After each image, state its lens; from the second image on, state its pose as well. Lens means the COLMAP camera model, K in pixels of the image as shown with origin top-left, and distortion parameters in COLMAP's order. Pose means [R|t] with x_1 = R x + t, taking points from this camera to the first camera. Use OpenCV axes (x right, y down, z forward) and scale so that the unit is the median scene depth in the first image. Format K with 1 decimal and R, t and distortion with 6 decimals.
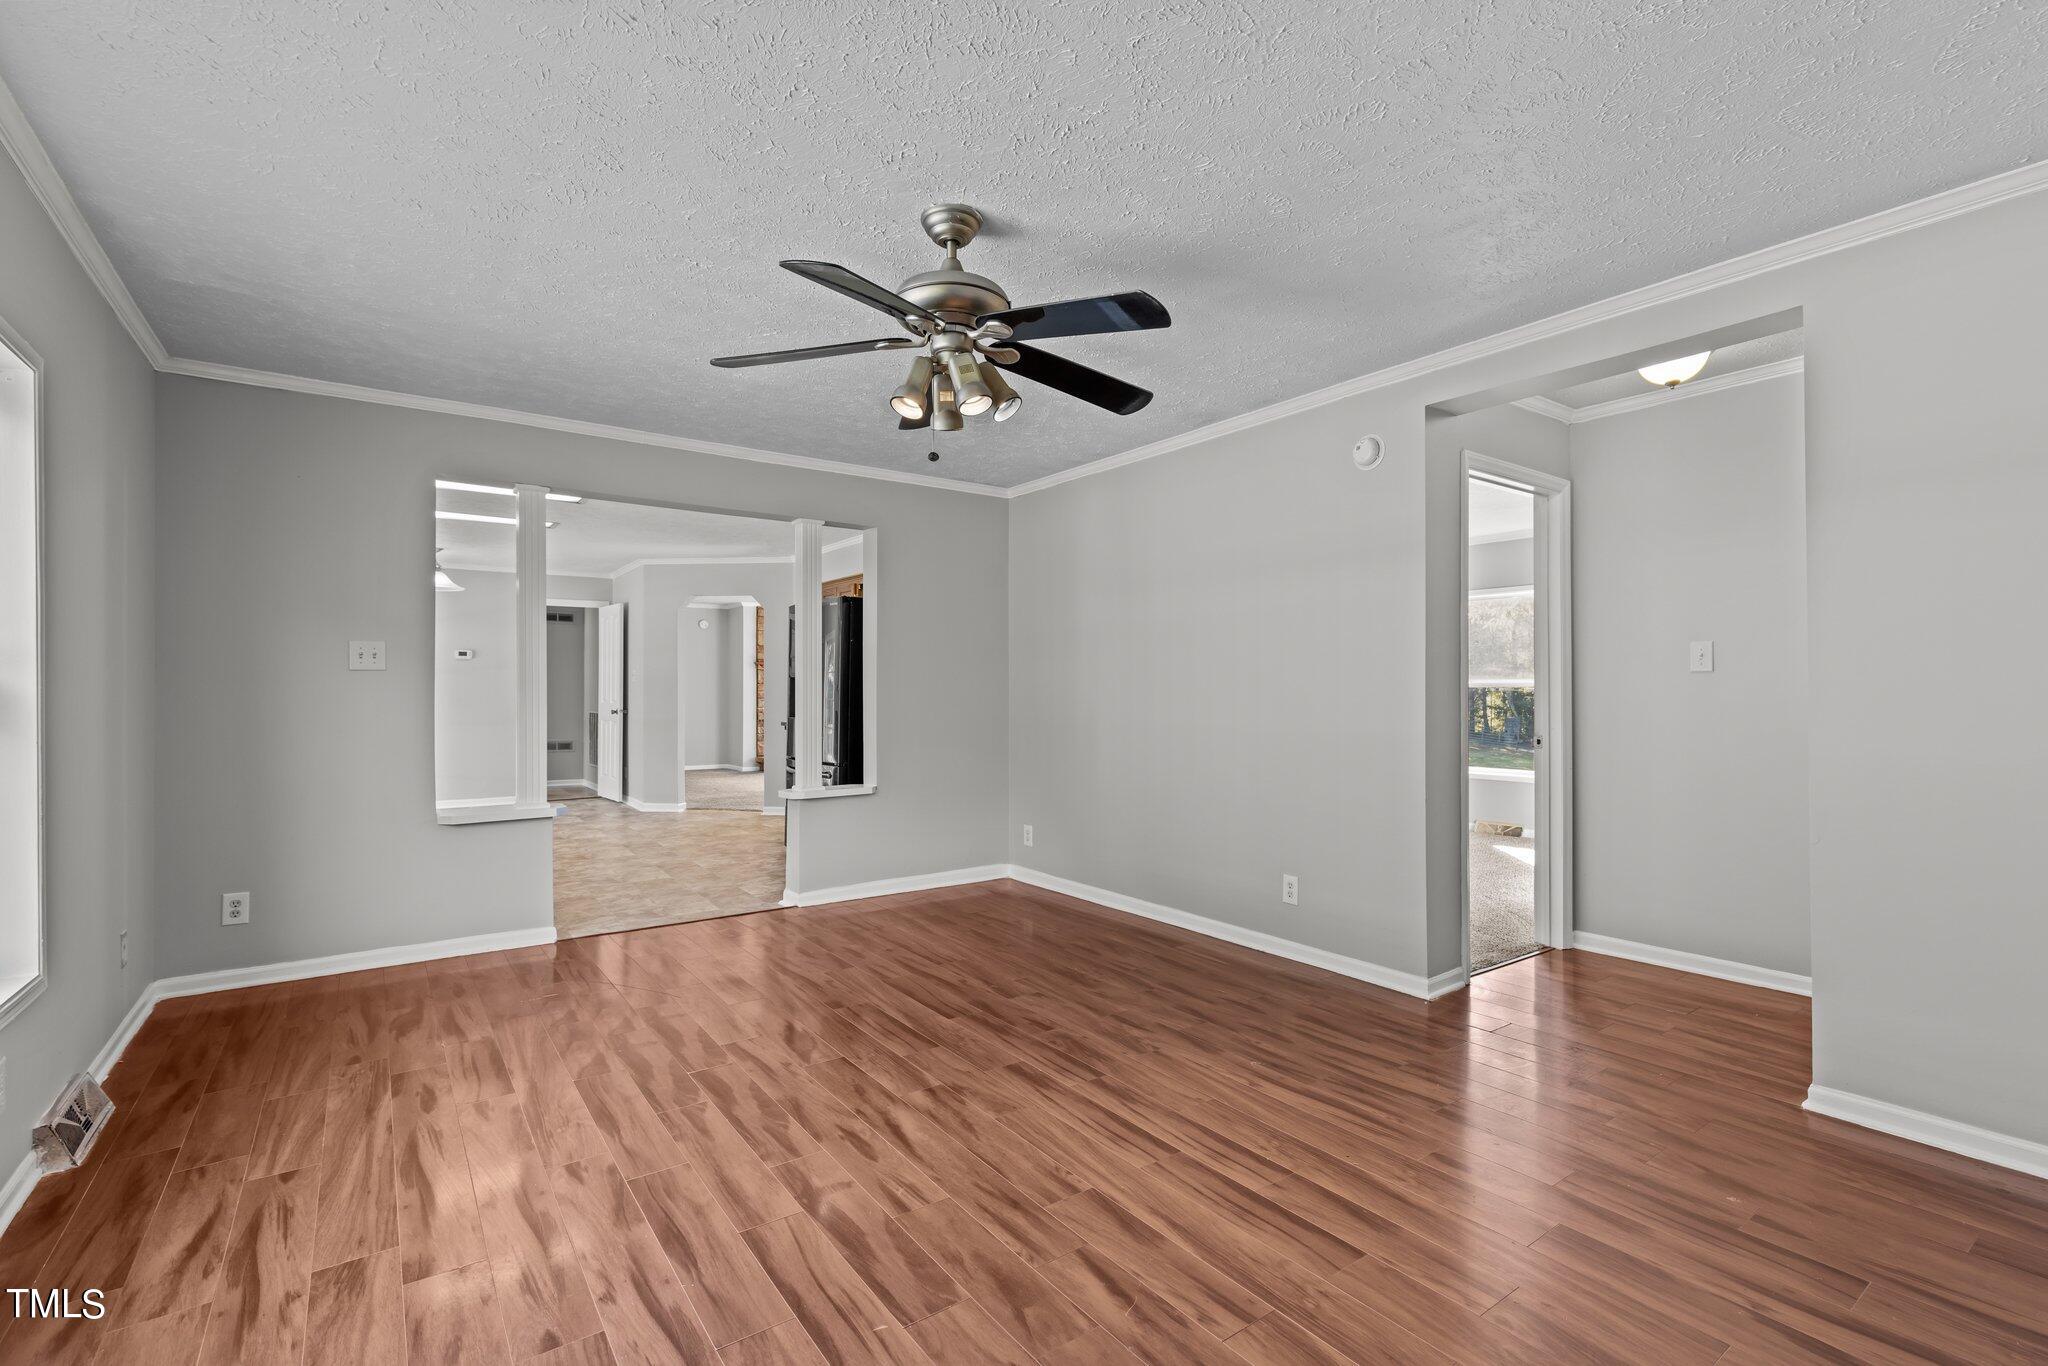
lens RADIAL K [[913.6, 0, 1039.0], [0, 913.6, 686.1], [0, 0, 1]] dist [0.002934, 0.000331]
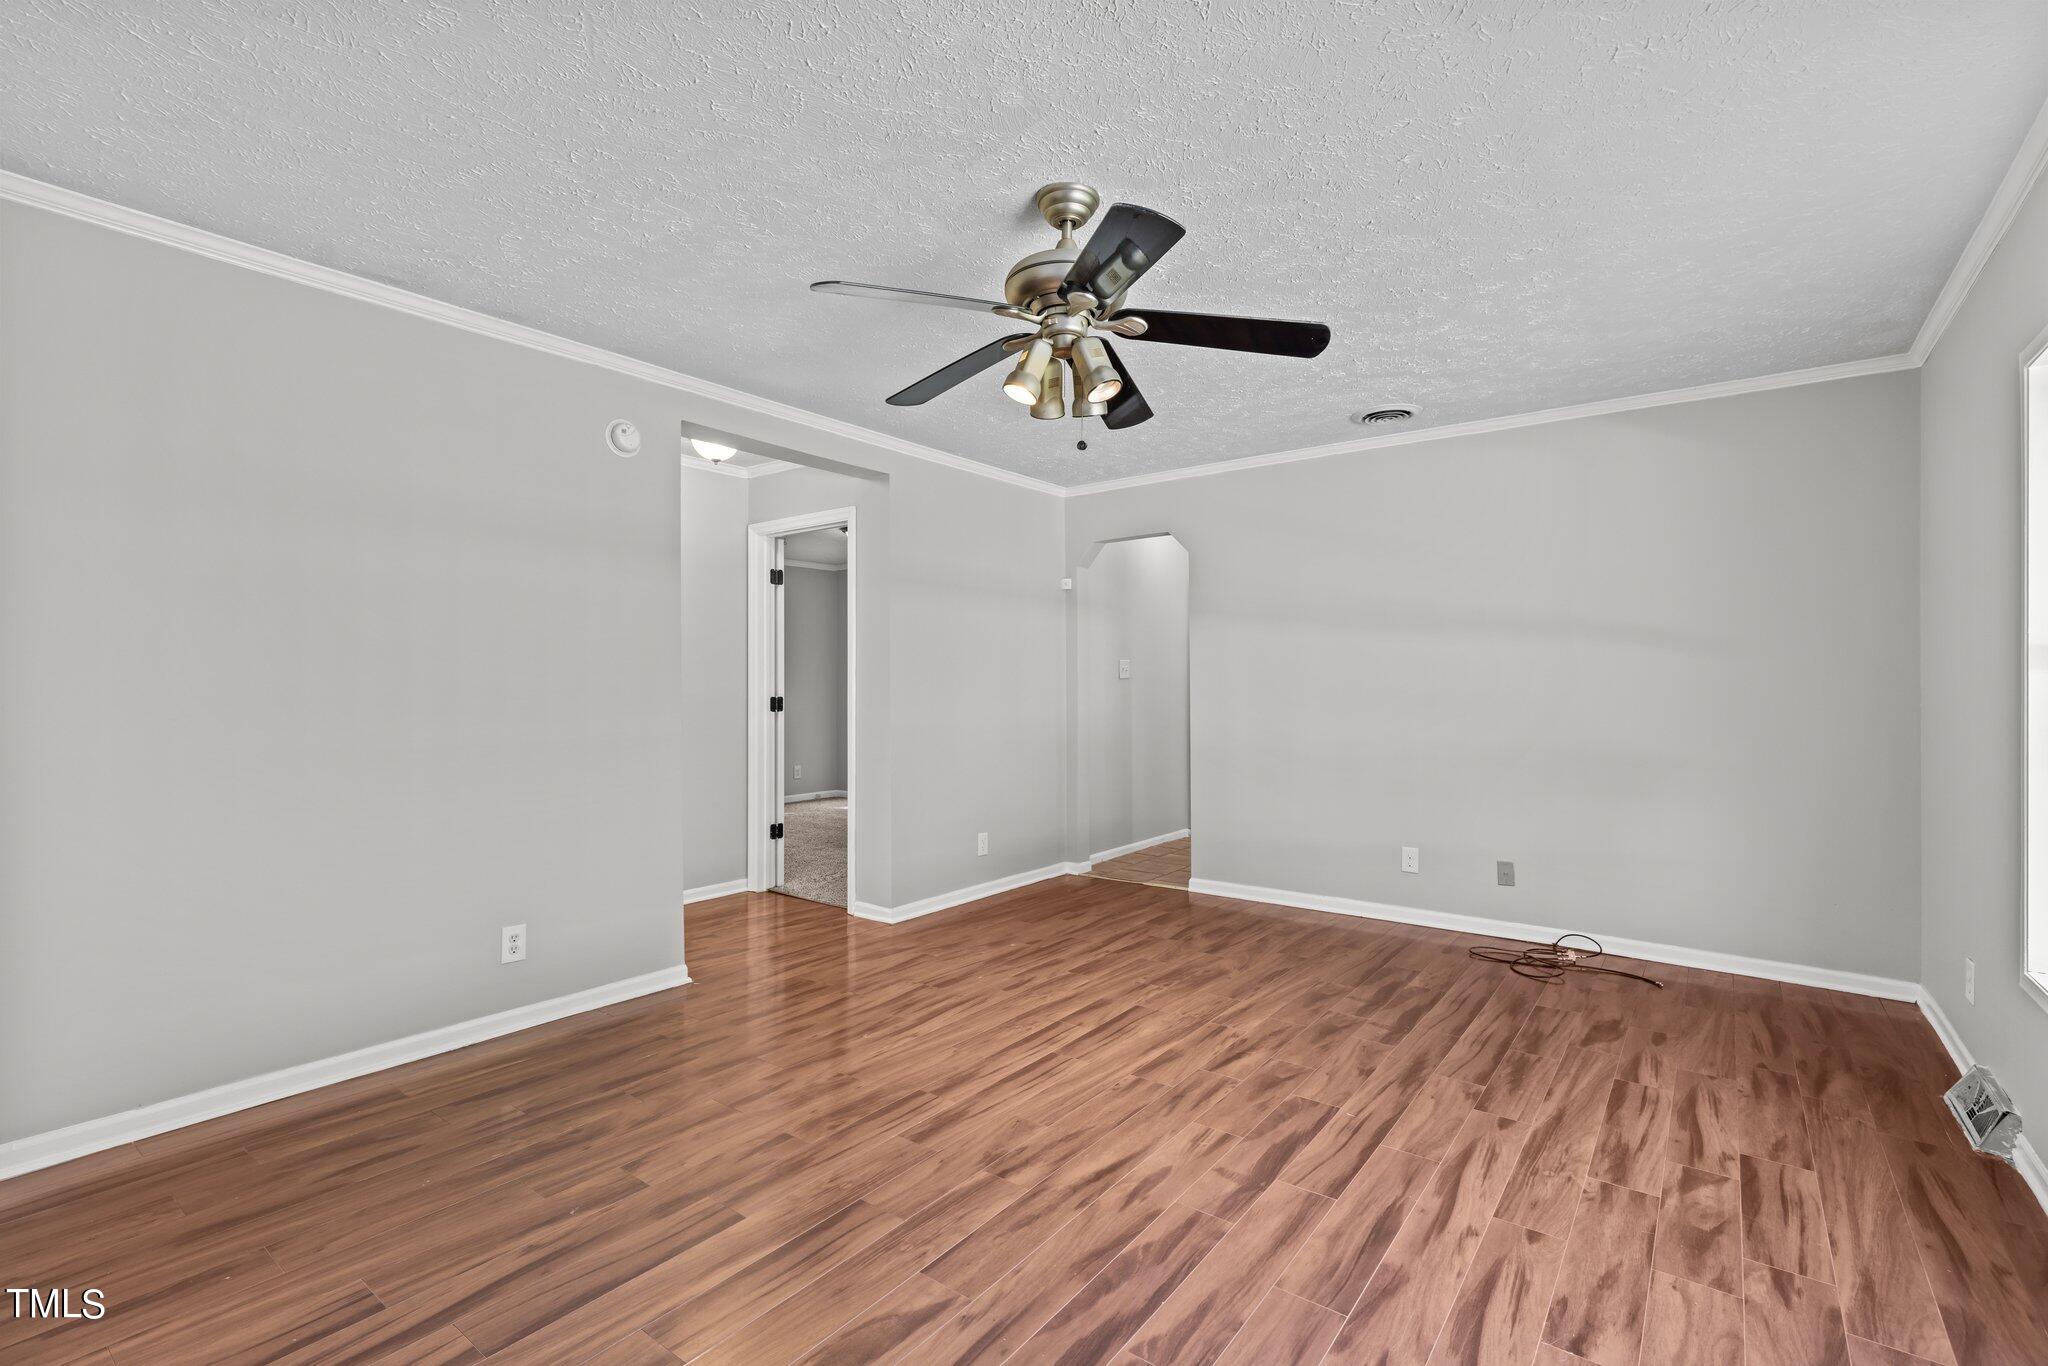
lens RADIAL K [[913.6, 0, 1024.8], [0, 913.6, 677.7], [0, 0, 1]] dist [0.002934, 0.000331]
pose [[-0.274478, 0.009429, 0.961547, -0.985222], [-0.003091, 0.999938, -0.010688, 0.000778], [-0.961589, -0.005906, -0.274431, 1.287625]]
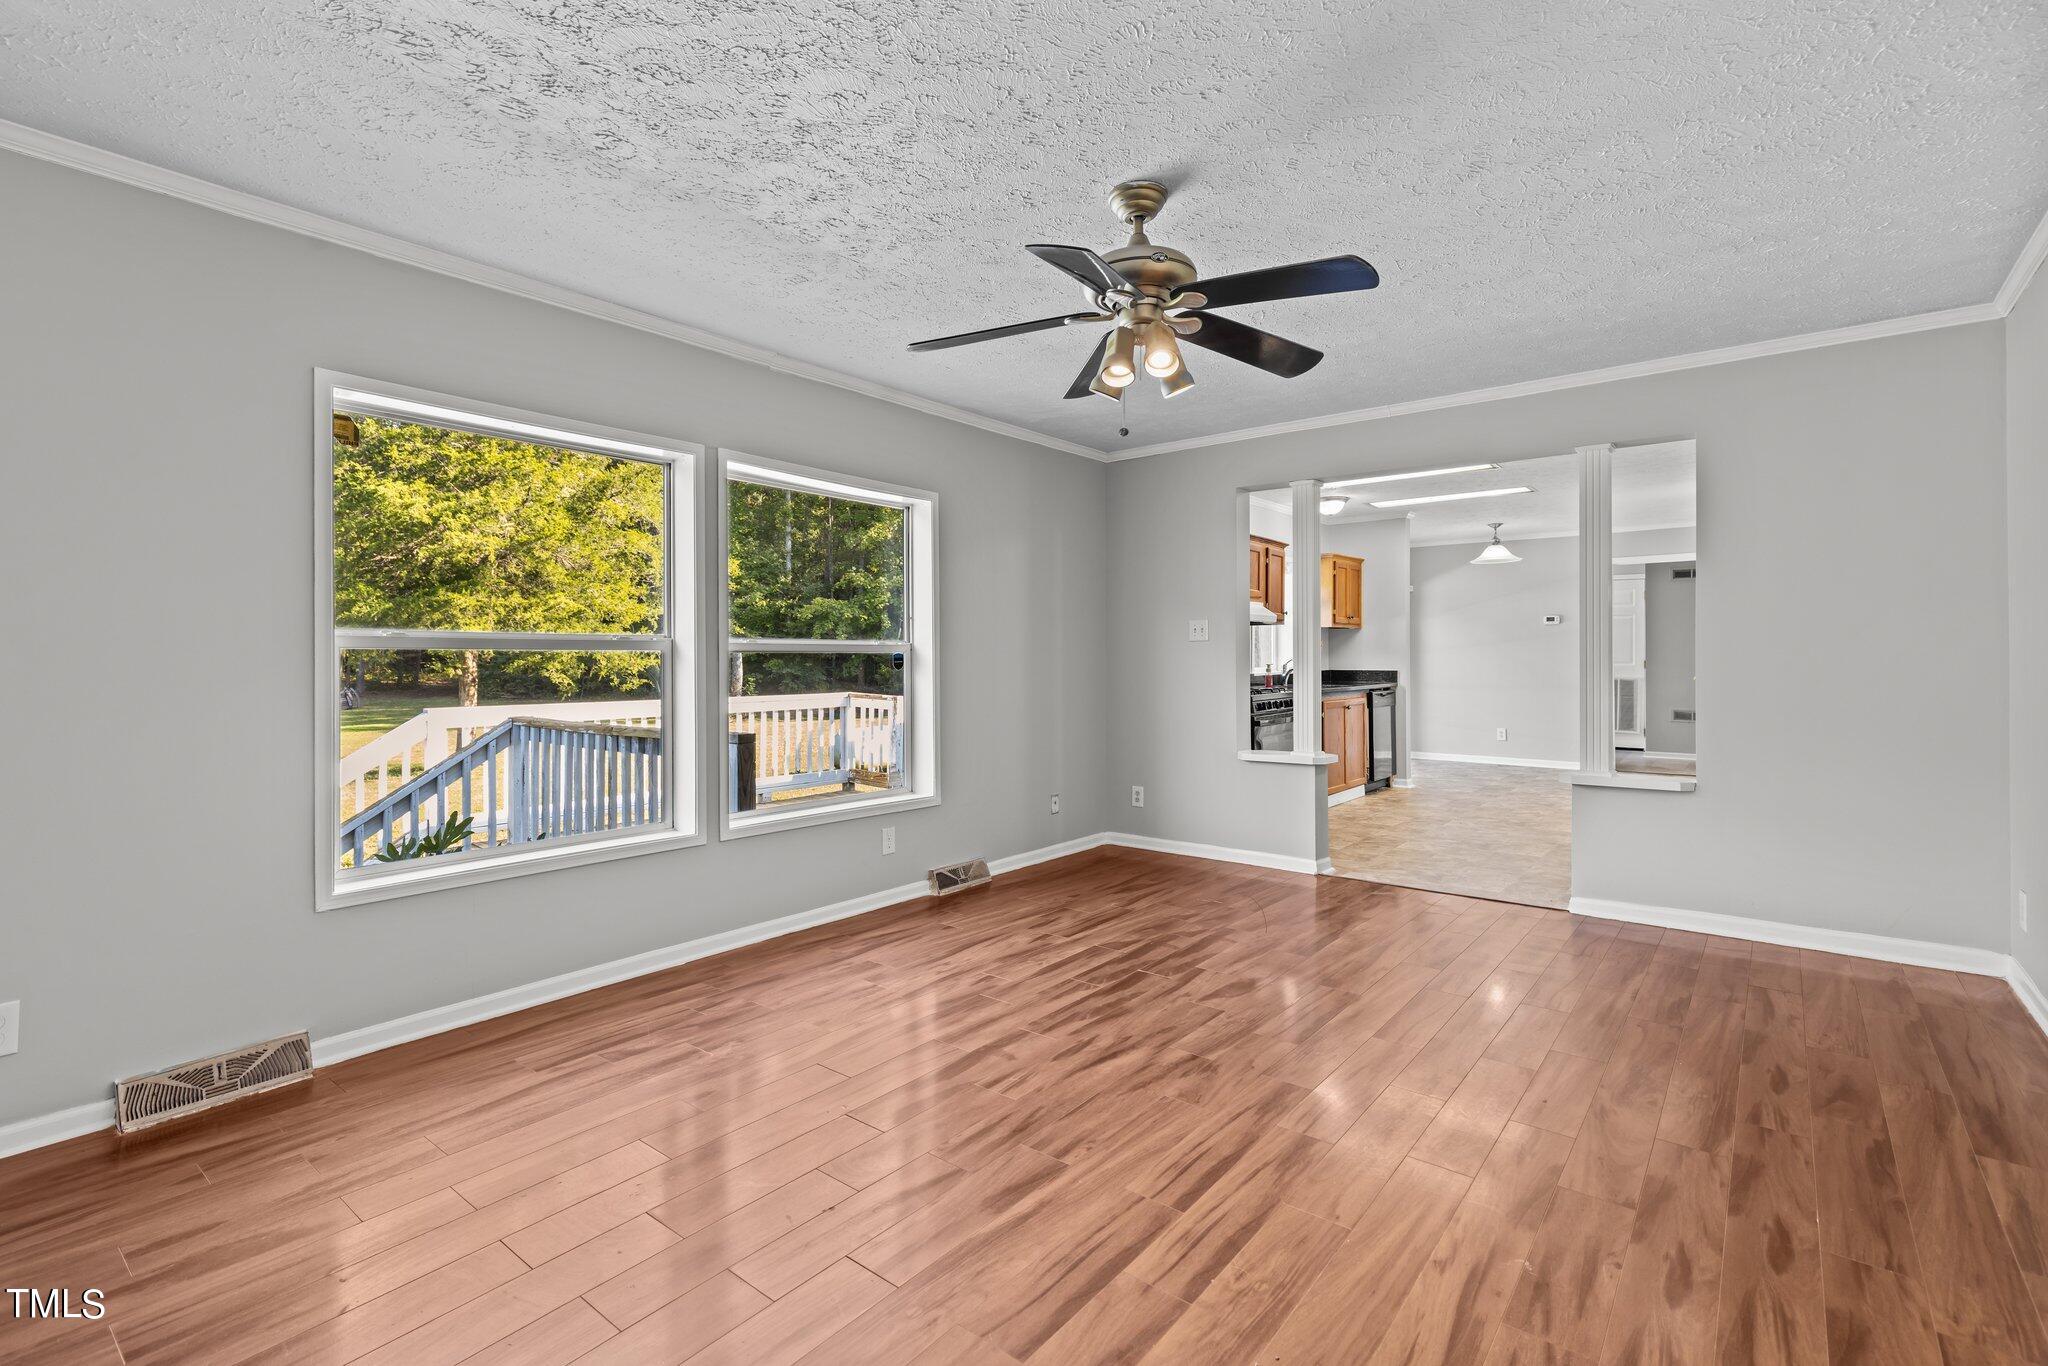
lens RADIAL K [[937.0, 0, 1034.1], [0, 937.0, 654.4], [0, 0, 1]] dist [0.006120, -0.001085]
pose [[0.263043, -0.002636, -0.964780, 0.869658], [0.007546, 0.999971, -0.000675, 0.004470], [0.964754, -0.007103, 0.263056, 0.603420]]
